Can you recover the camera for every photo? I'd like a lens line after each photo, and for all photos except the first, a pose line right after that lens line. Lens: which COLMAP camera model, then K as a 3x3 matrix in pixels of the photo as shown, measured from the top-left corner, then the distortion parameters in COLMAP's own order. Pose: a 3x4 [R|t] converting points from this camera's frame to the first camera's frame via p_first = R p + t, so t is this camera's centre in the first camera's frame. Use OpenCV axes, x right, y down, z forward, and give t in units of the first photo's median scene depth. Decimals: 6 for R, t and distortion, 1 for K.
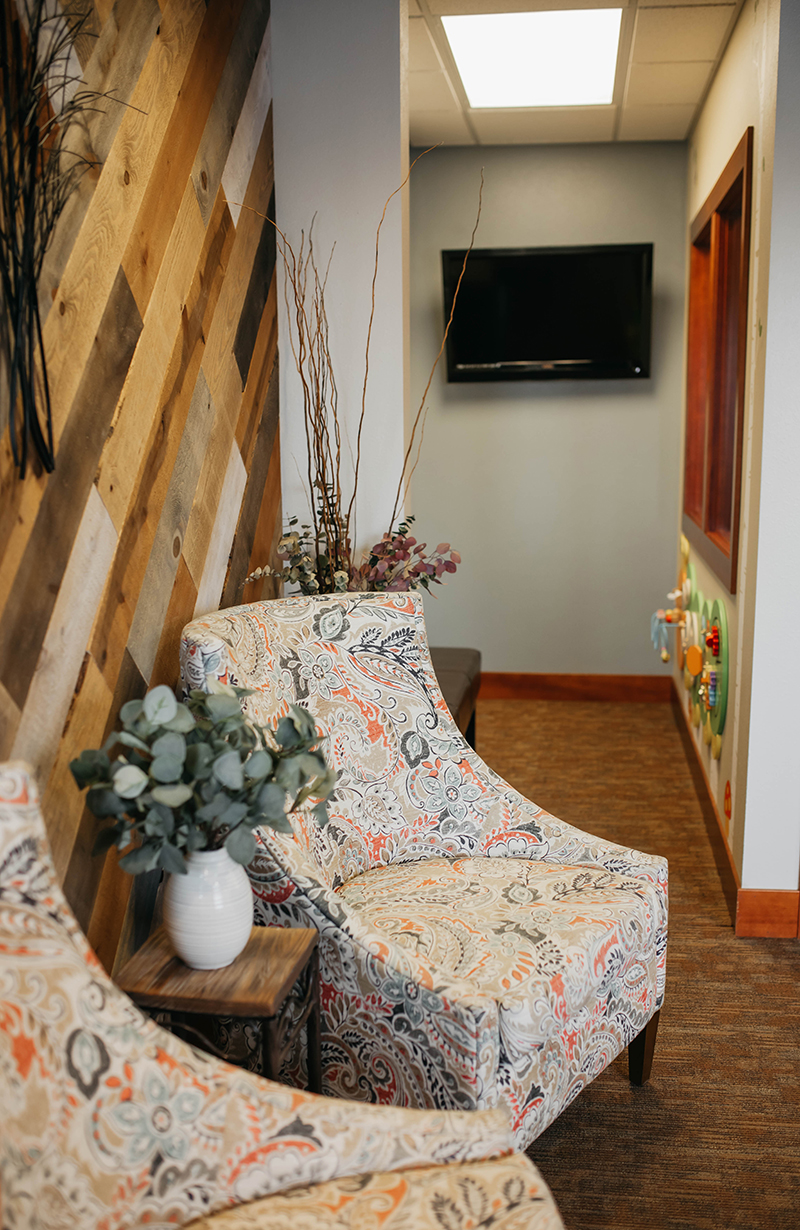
lens RADIAL K [[1229.4, 0, 469.7], [0, 1229.4, 618.6], [0, 0, 1]] dist [0.002438, 0.001769]
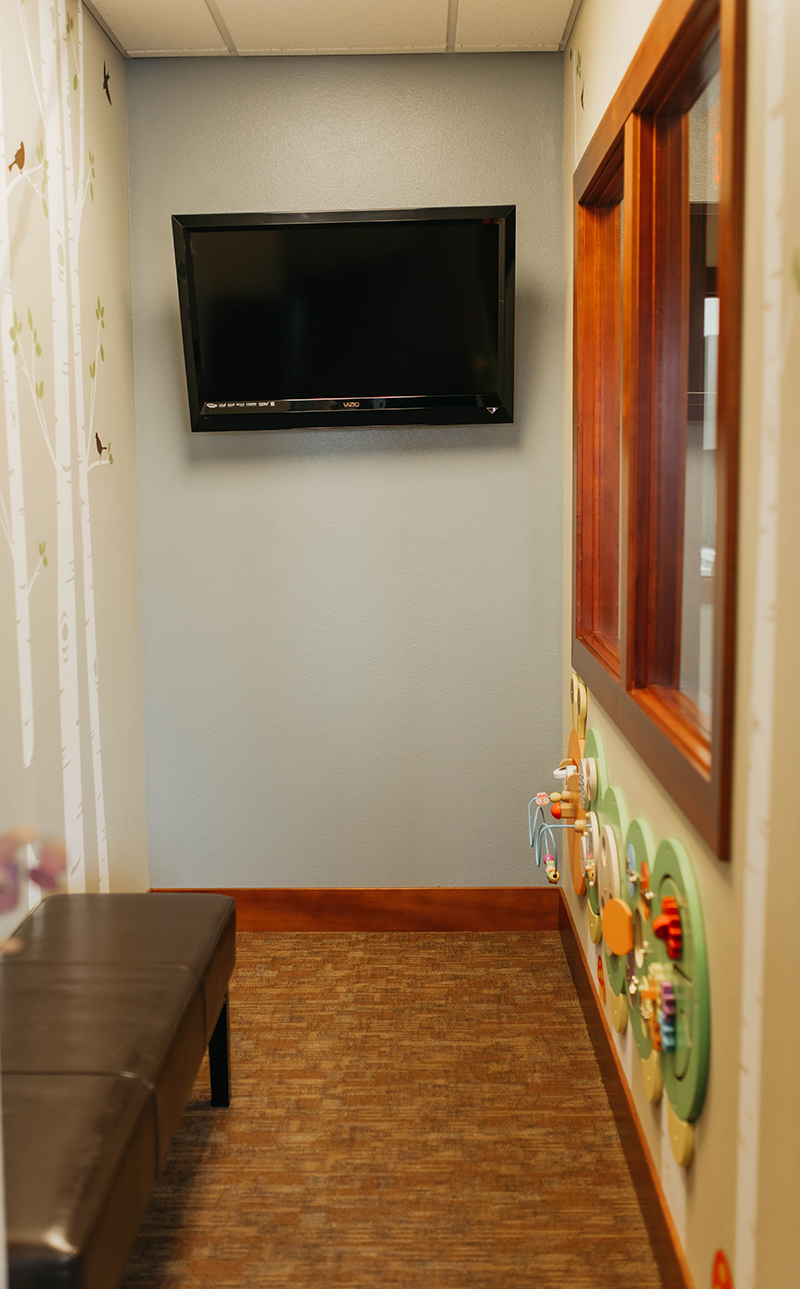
lens RADIAL K [[1348.0, 0, 400.0], [0, 1348.0, 644.5], [0, 0, 1]] dist [0.102836, 0.001316]
pose [[0.997292, -0.020051, 0.070753, 0.039301], [0.023017, 0.998879, -0.041360, -0.057835], [-0.069844, 0.042877, 0.996636, 0.339156]]
